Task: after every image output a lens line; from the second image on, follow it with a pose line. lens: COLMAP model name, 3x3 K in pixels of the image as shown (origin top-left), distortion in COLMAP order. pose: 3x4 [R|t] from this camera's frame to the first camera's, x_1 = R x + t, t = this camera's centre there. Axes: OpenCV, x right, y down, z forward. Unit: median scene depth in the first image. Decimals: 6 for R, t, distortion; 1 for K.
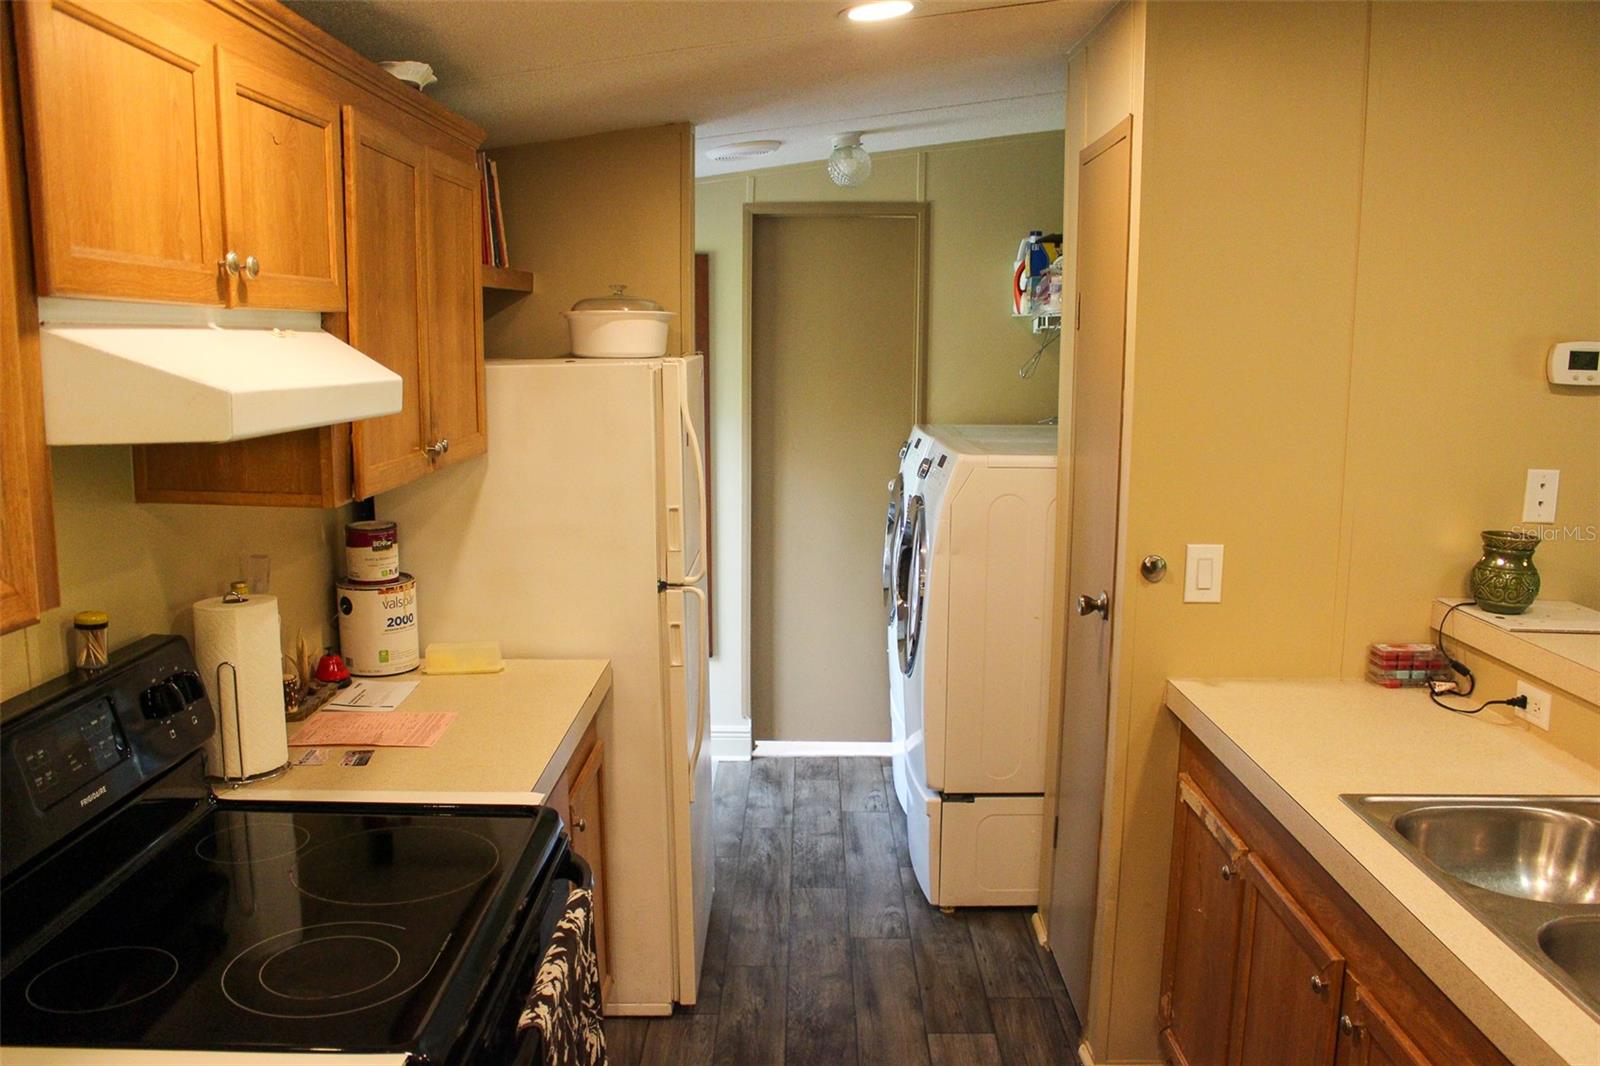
lens RADIAL K [[1319.1, 0, 803.6], [0, 1319.1, 550.0], [0, 0, 1]] dist [-0.138451, 0.065874]
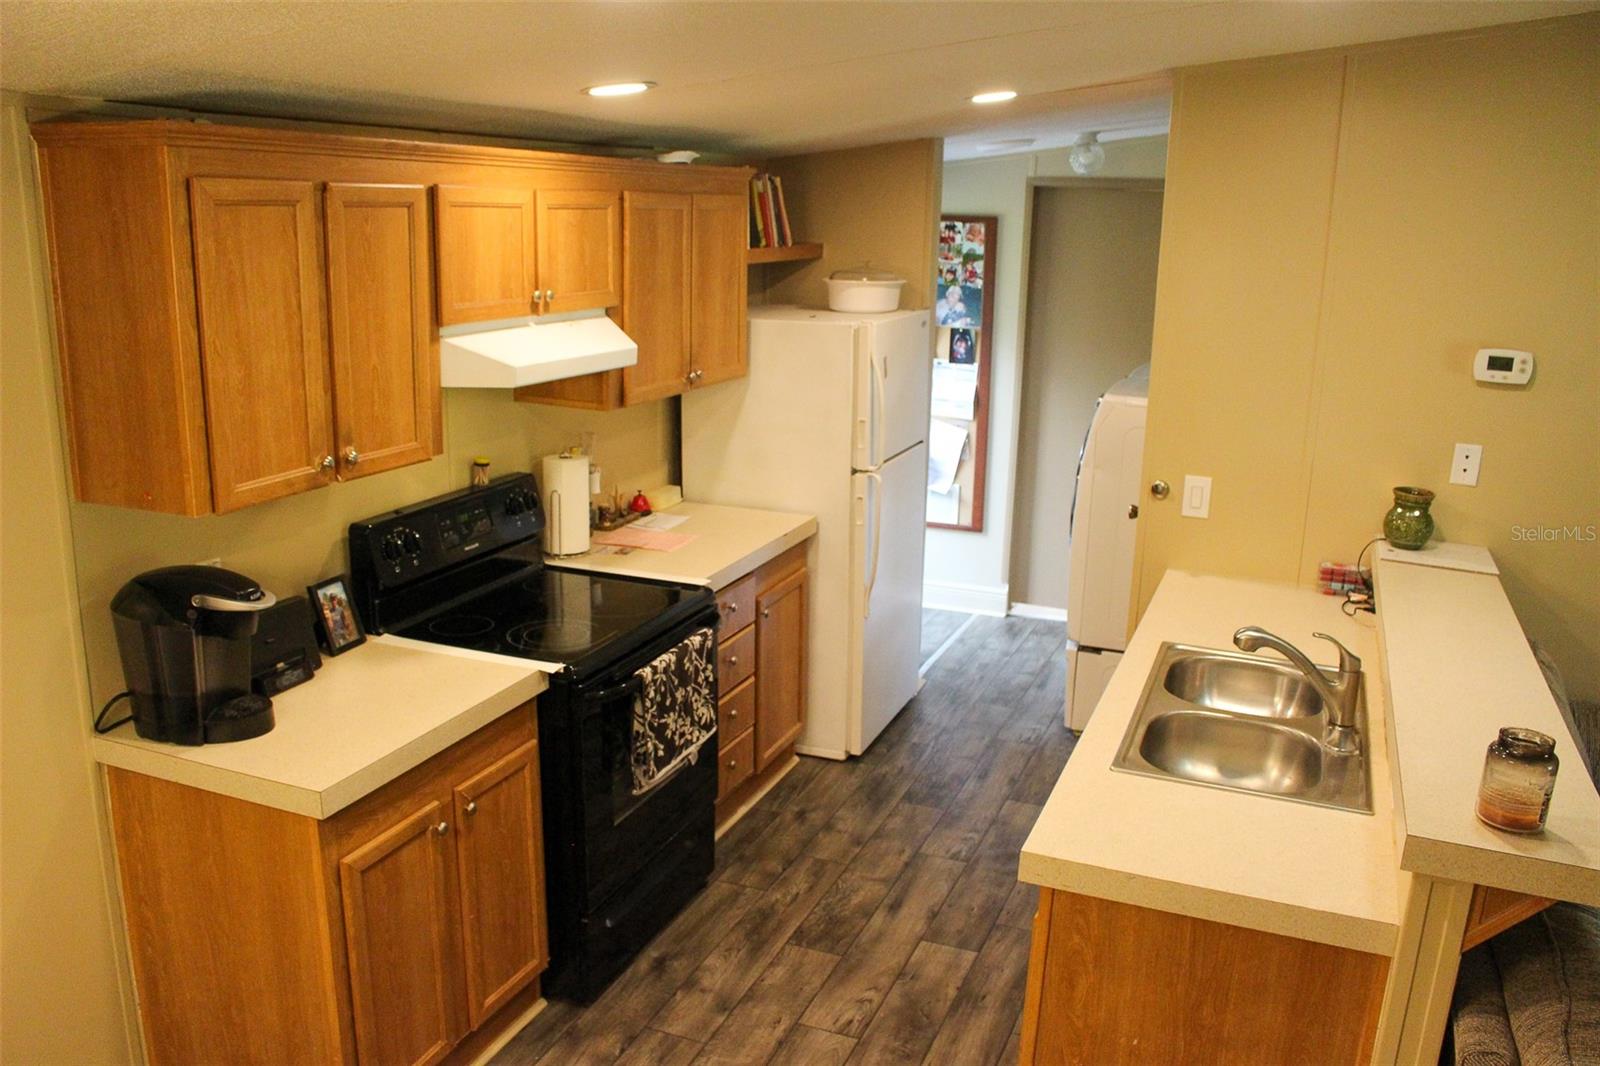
lens RADIAL K [[1319.1, 0, 804.0], [0, 1319.1, 533.9], [0, 0, 1]] dist [-0.138451, 0.065874]
pose [[0.930005, 0.105766, -0.352000, 0.431550], [-0.078577, 0.992774, 0.090696, -0.038652], [0.359049, -0.056689, 0.931596, -0.491147]]
